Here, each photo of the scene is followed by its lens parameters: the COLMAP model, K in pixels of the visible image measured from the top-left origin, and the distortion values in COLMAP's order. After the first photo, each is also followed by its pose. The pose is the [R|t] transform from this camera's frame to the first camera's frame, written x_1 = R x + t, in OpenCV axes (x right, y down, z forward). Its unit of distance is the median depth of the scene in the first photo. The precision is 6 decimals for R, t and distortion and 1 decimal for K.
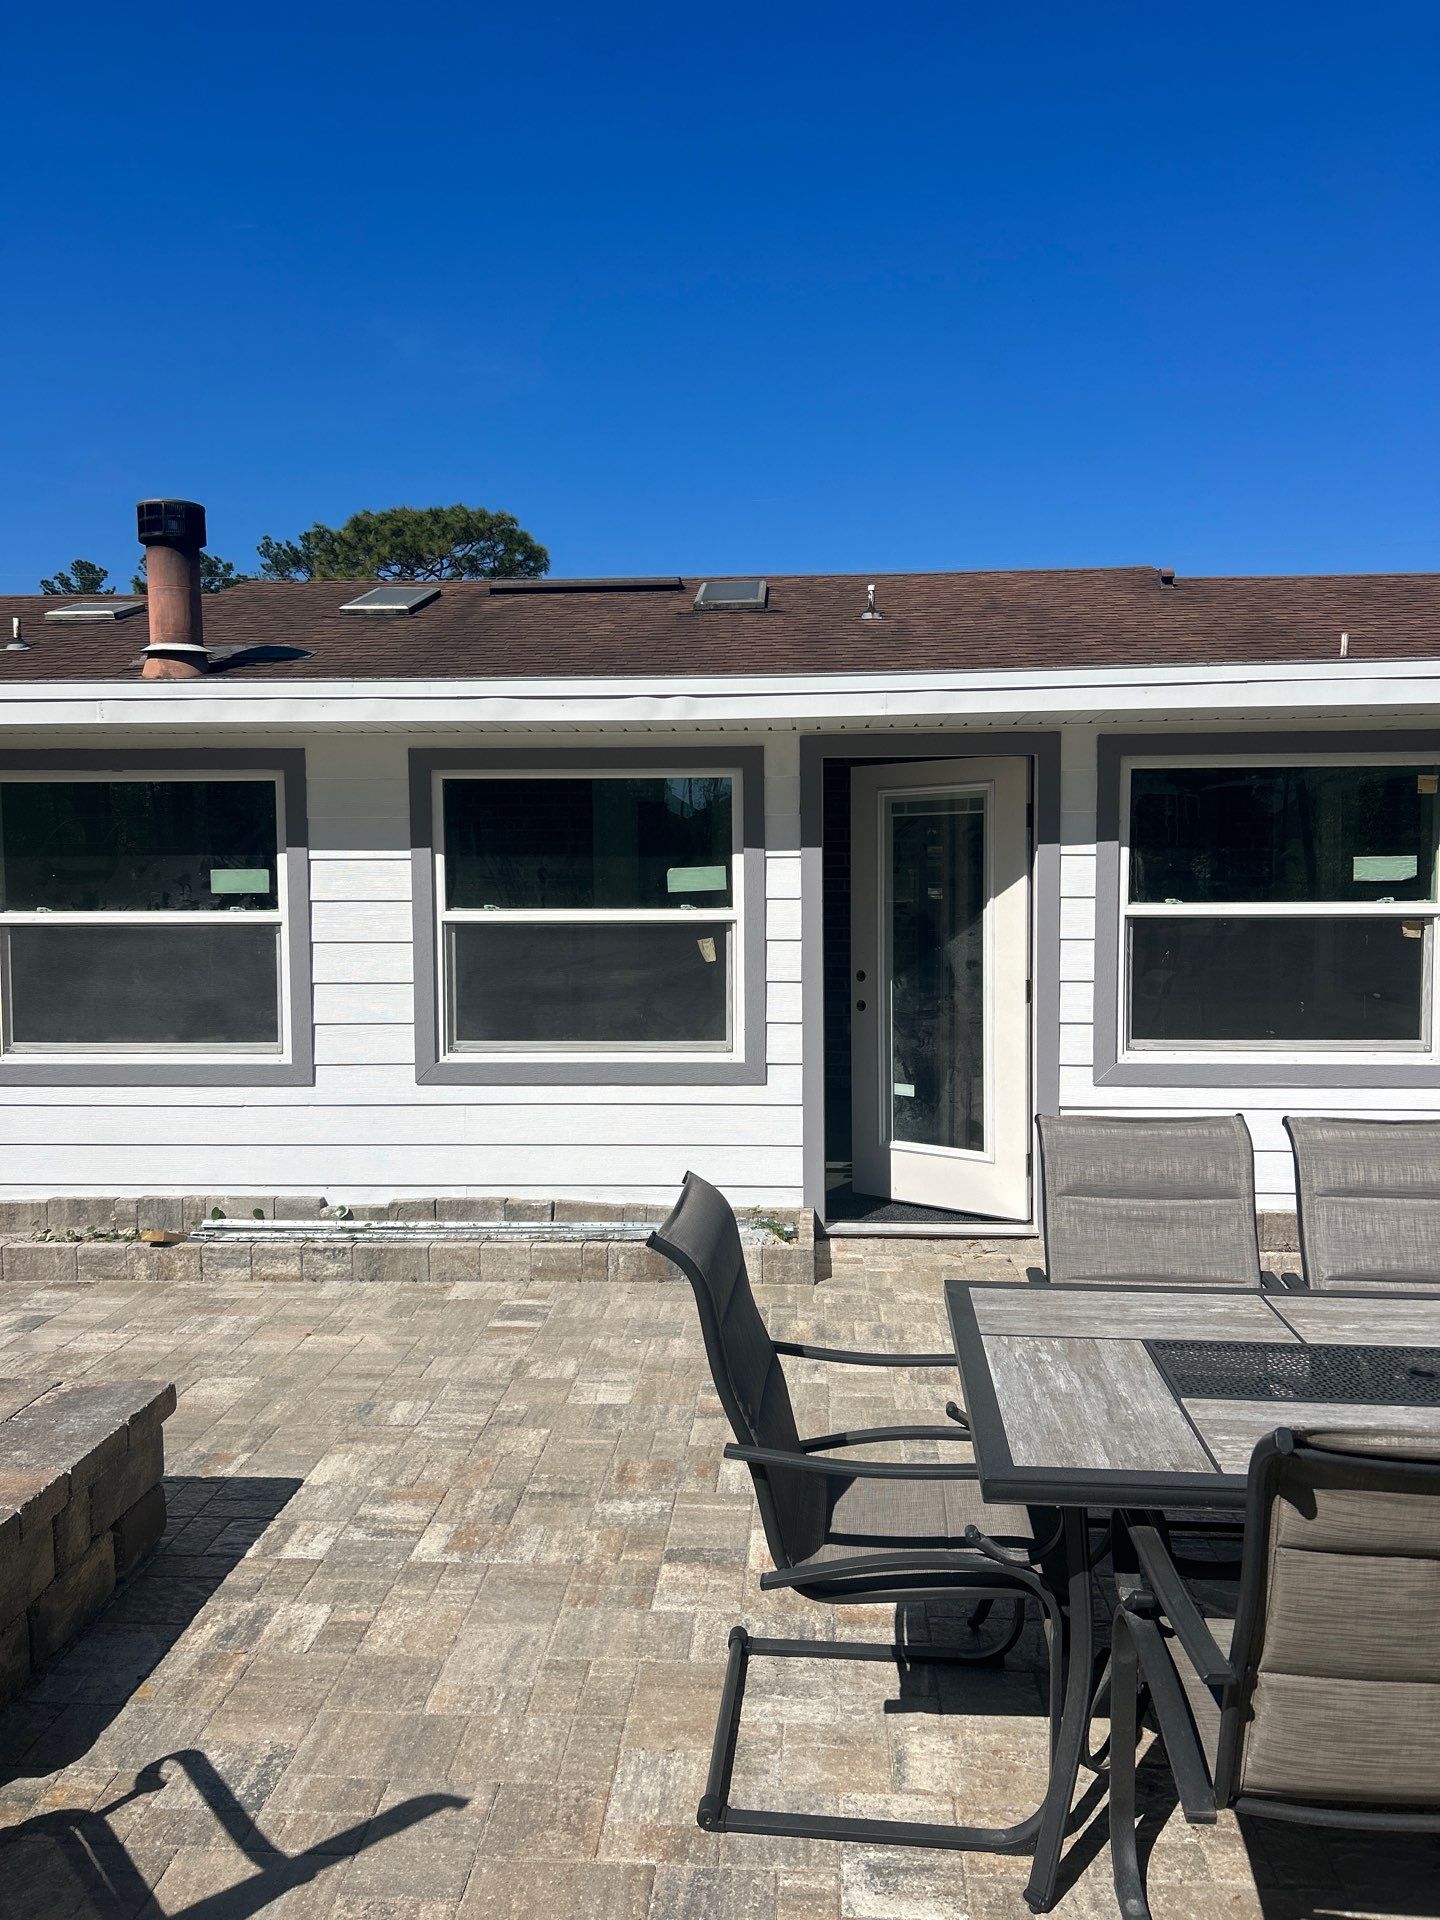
lens RADIAL K [[1423.7, 0, 719.0], [0, 1423.7, 973.7], [0, 0, 1]] dist [0.083088, -0.199043]
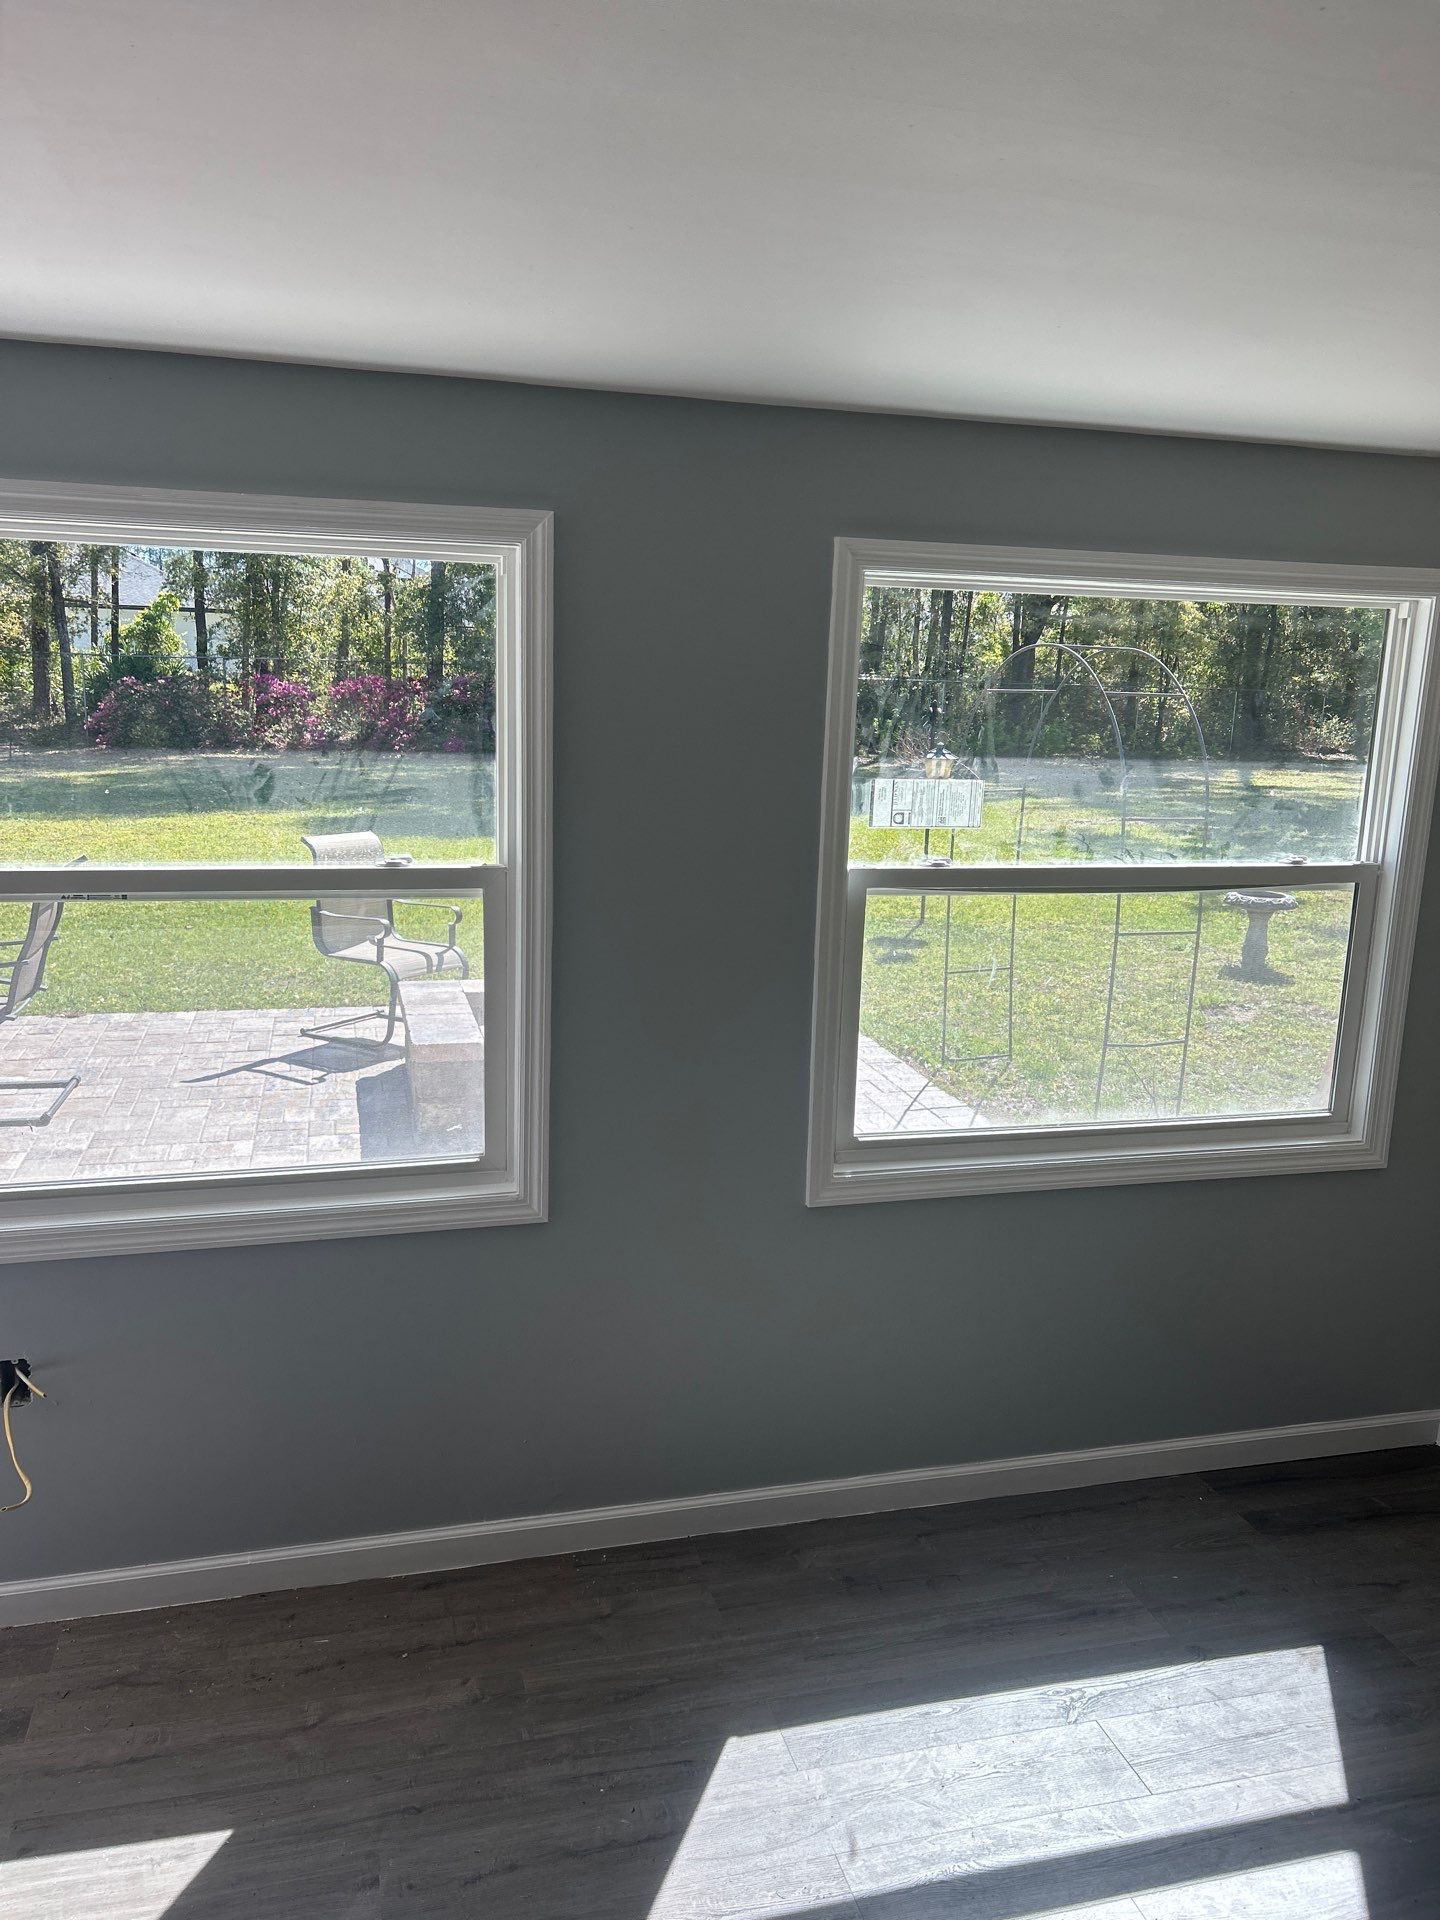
lens RADIAL K [[1434.9, 0, 722.4], [0, 1434.9, 967.0], [0, 0, 1]] dist [0.046034, -0.055852]
pose [[-0.948366, 0.039370, -0.314724, -0.118737], [-0.049099, 0.962083, 0.268301, -0.139959], [0.313353, 0.269900, -0.910474, 1.452554]]
